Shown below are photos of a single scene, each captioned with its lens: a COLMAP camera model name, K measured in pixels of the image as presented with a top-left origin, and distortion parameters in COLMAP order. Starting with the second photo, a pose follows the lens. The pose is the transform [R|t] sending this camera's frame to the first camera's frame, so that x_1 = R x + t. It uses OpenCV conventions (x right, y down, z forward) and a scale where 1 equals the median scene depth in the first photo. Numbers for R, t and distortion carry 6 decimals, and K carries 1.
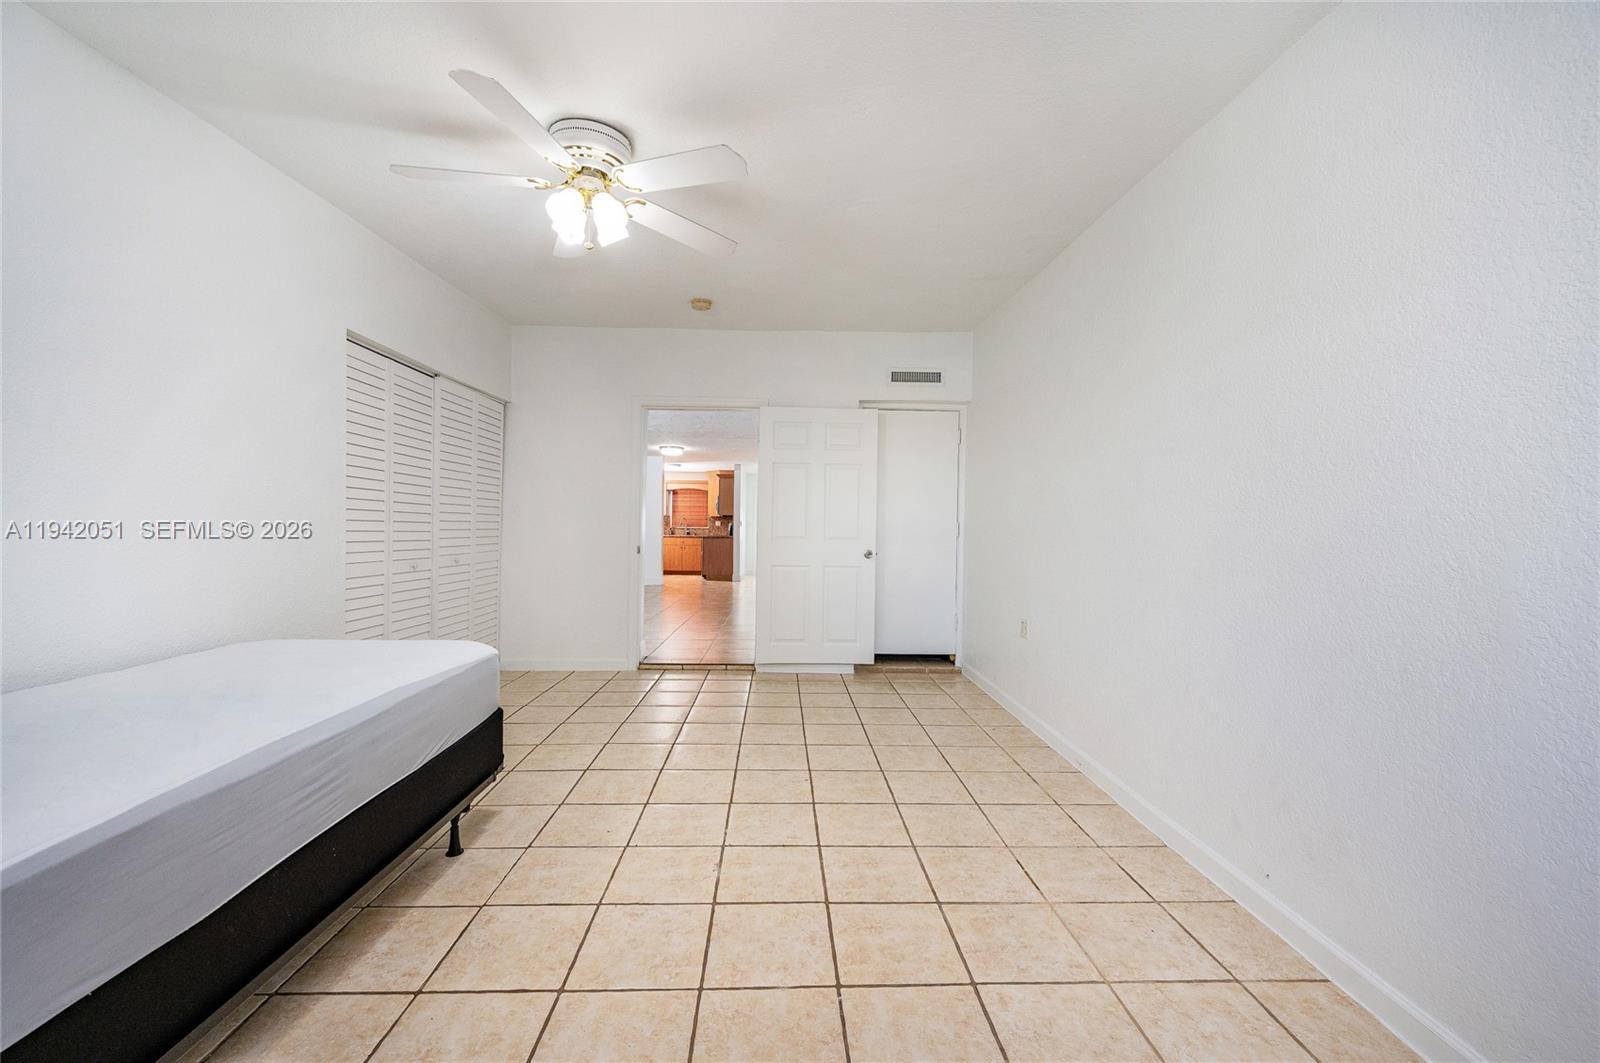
lens RADIAL K [[627.6, 0, 800.6], [0, 627.6, 528.4], [0, 0, 1]] dist [0.005242, -0.001884]
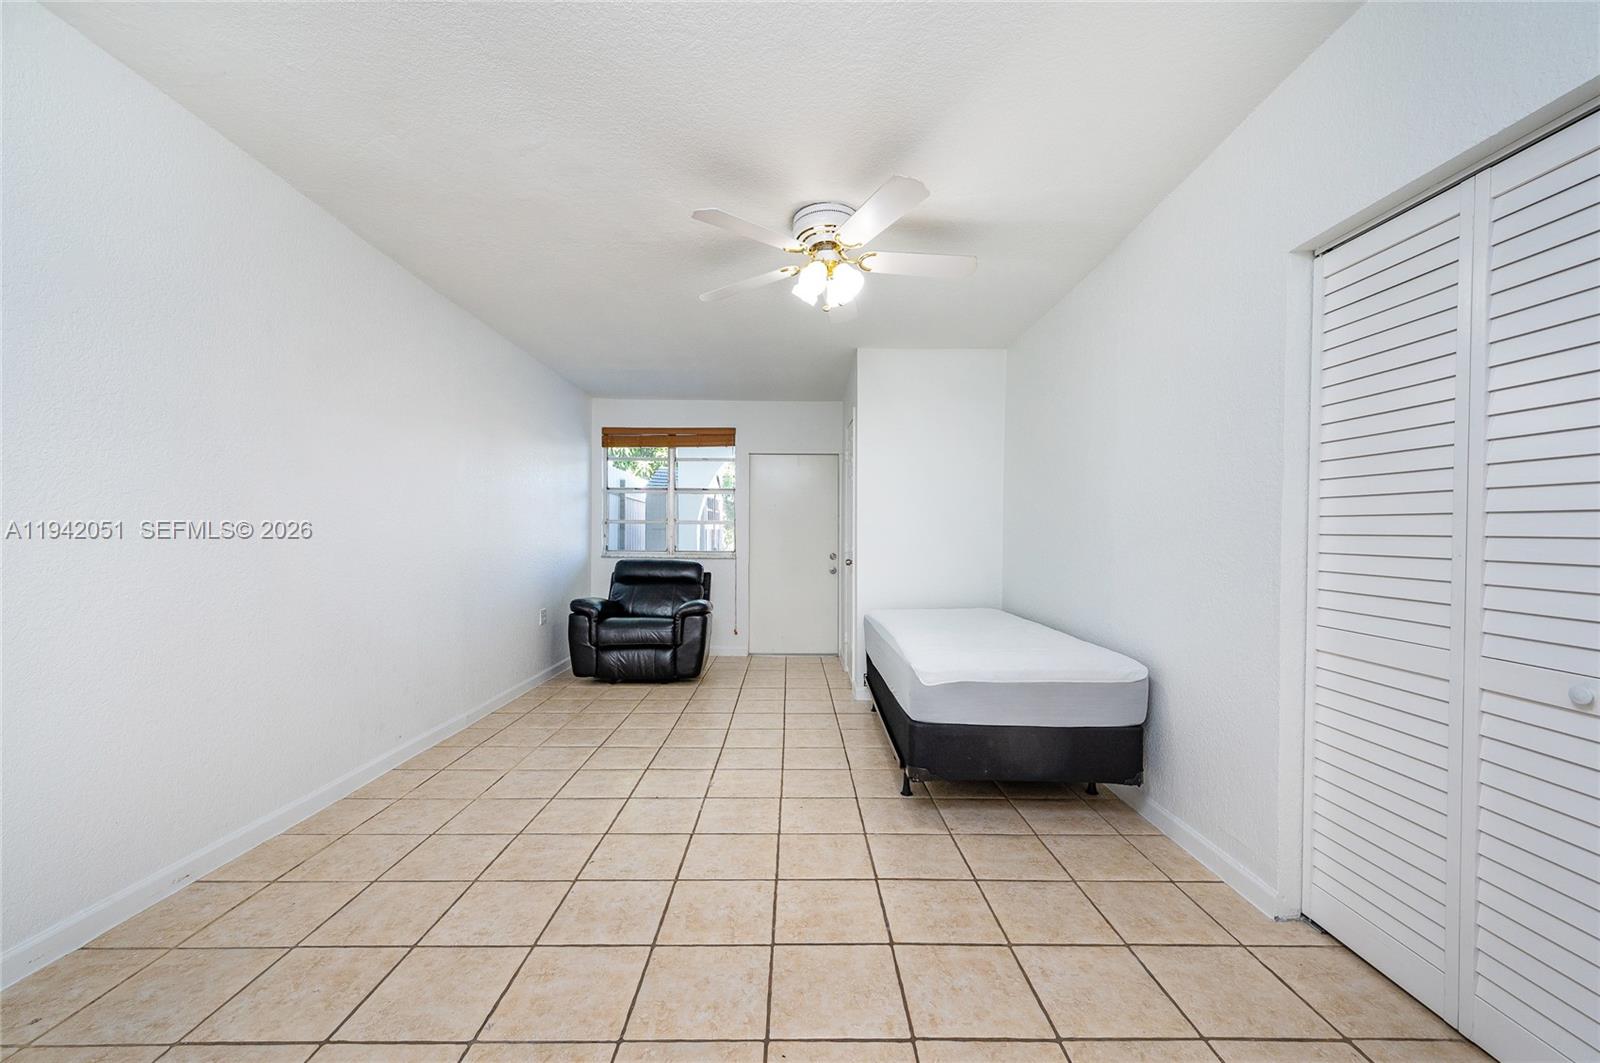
lens RADIAL K [[627.6, 0, 801.2], [0, 627.6, 535.5], [0, 0, 1]] dist [0.005242, -0.001884]
pose [[-0.999457, -0.017513, 0.027904, -0.281127], [-0.017380, 0.999837, 0.004982, -0.024670], [-0.027987, 0.004494, -0.999598, 1.851282]]
